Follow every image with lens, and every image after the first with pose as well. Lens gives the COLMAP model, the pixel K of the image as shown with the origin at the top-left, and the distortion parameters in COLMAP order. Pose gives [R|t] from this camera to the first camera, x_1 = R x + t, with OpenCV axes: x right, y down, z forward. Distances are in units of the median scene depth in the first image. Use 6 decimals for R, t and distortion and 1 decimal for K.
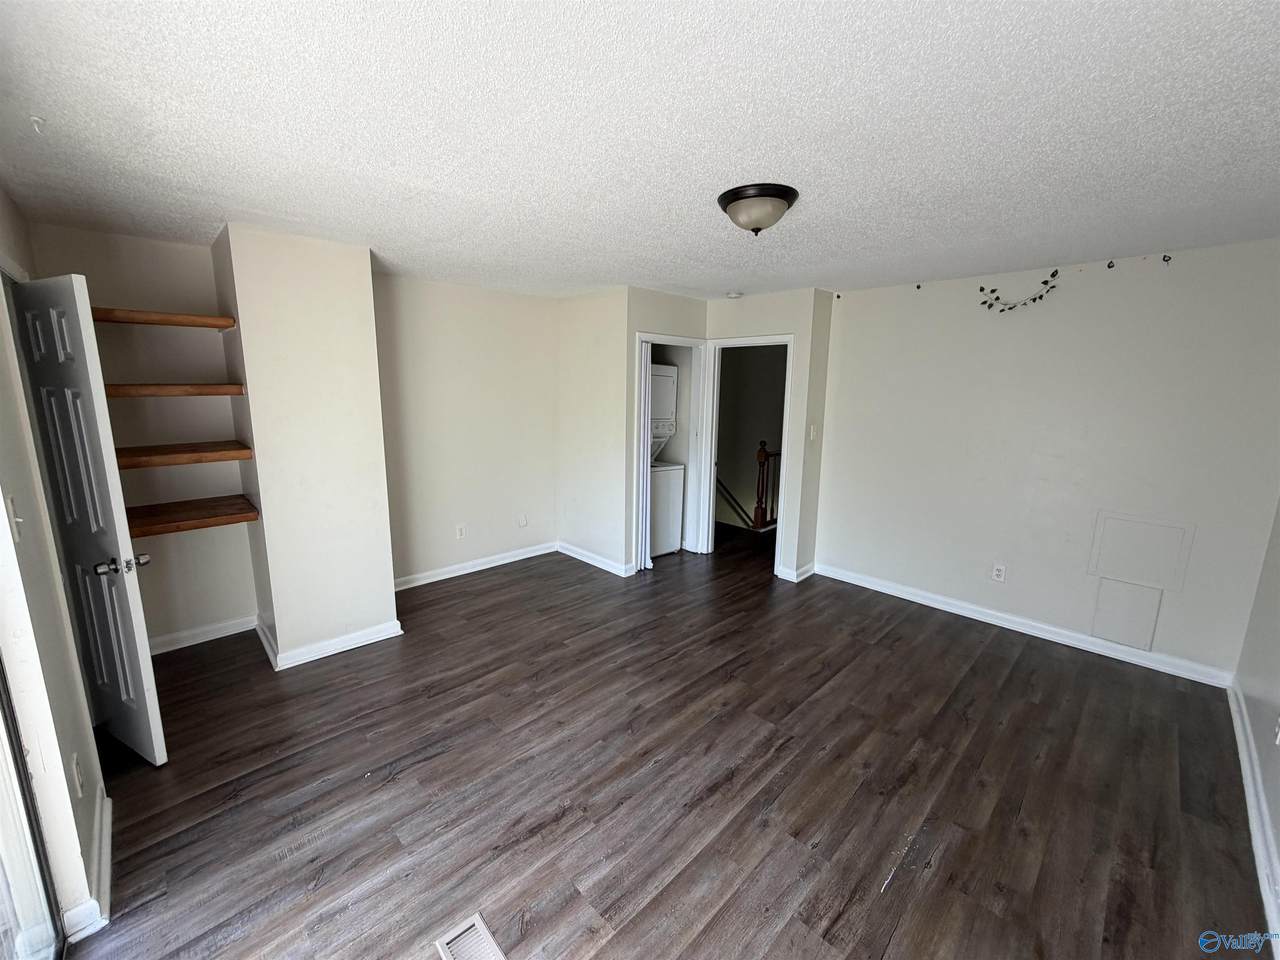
lens RADIAL K [[510.6, 0, 640.8], [0, 510.6, 478.0], [0, 0, 1]] dist [0.004140, 0.000154]
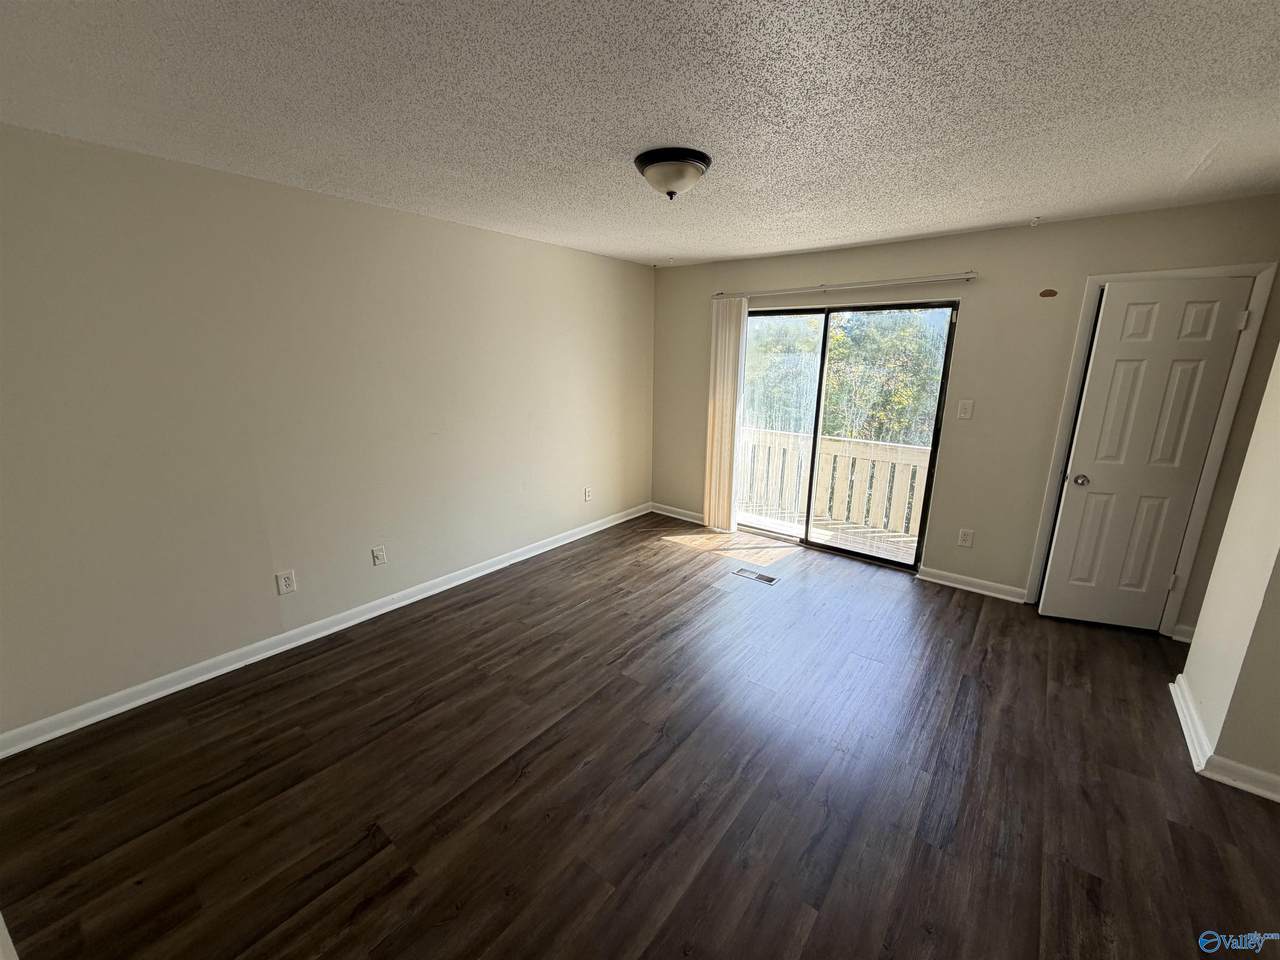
lens RADIAL K [[510.6, 0, 638.8], [0, 510.6, 477.2], [0, 0, 1]] dist [0.004140, 0.000154]
pose [[-0.992317, 0.008518, -0.123430, 0.372589], [-0.042735, 0.912626, 0.406556, -0.332483], [0.116108, 0.408707, -0.905250, 1.888056]]
